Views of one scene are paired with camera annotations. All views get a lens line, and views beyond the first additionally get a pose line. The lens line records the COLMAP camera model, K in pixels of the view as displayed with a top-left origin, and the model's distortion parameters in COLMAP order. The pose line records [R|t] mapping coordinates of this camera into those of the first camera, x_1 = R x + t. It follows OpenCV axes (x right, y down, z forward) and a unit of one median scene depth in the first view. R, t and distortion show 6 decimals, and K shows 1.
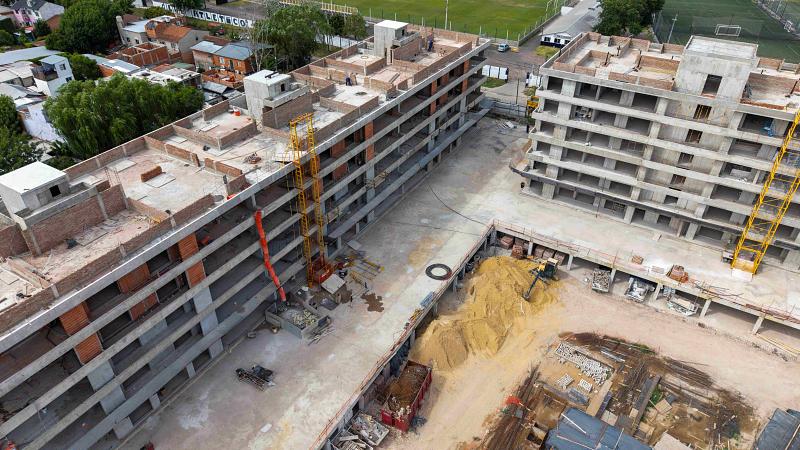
lens RADIAL K [[538.3, 0, 400.0], [0, 538.3, 225.0], [0, 0, 1]] dist [0.050417, -0.055598]
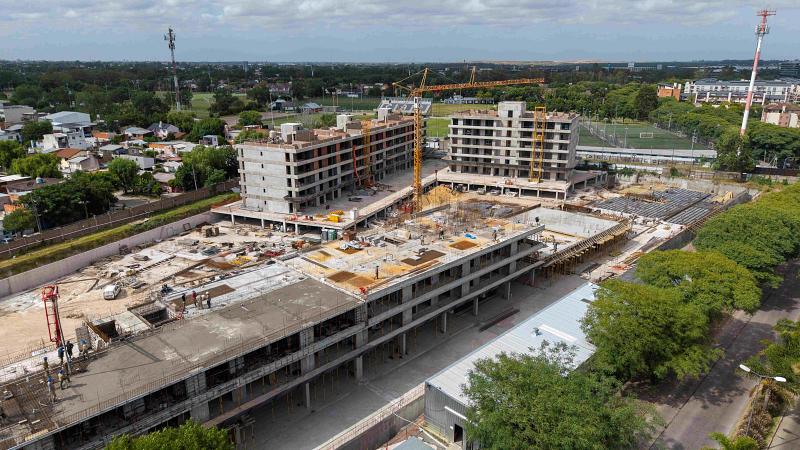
lens RADIAL K [[538.3, 0, 400.0], [0, 538.3, 225.0], [0, 0, 1]] dist [0.050417, -0.055598]
pose [[0.994582, -0.042723, 0.094766, -0.244403], [0.069912, 0.949575, -0.305646, 1.013301], [-0.076930, 0.310615, 0.947418, -1.288240]]
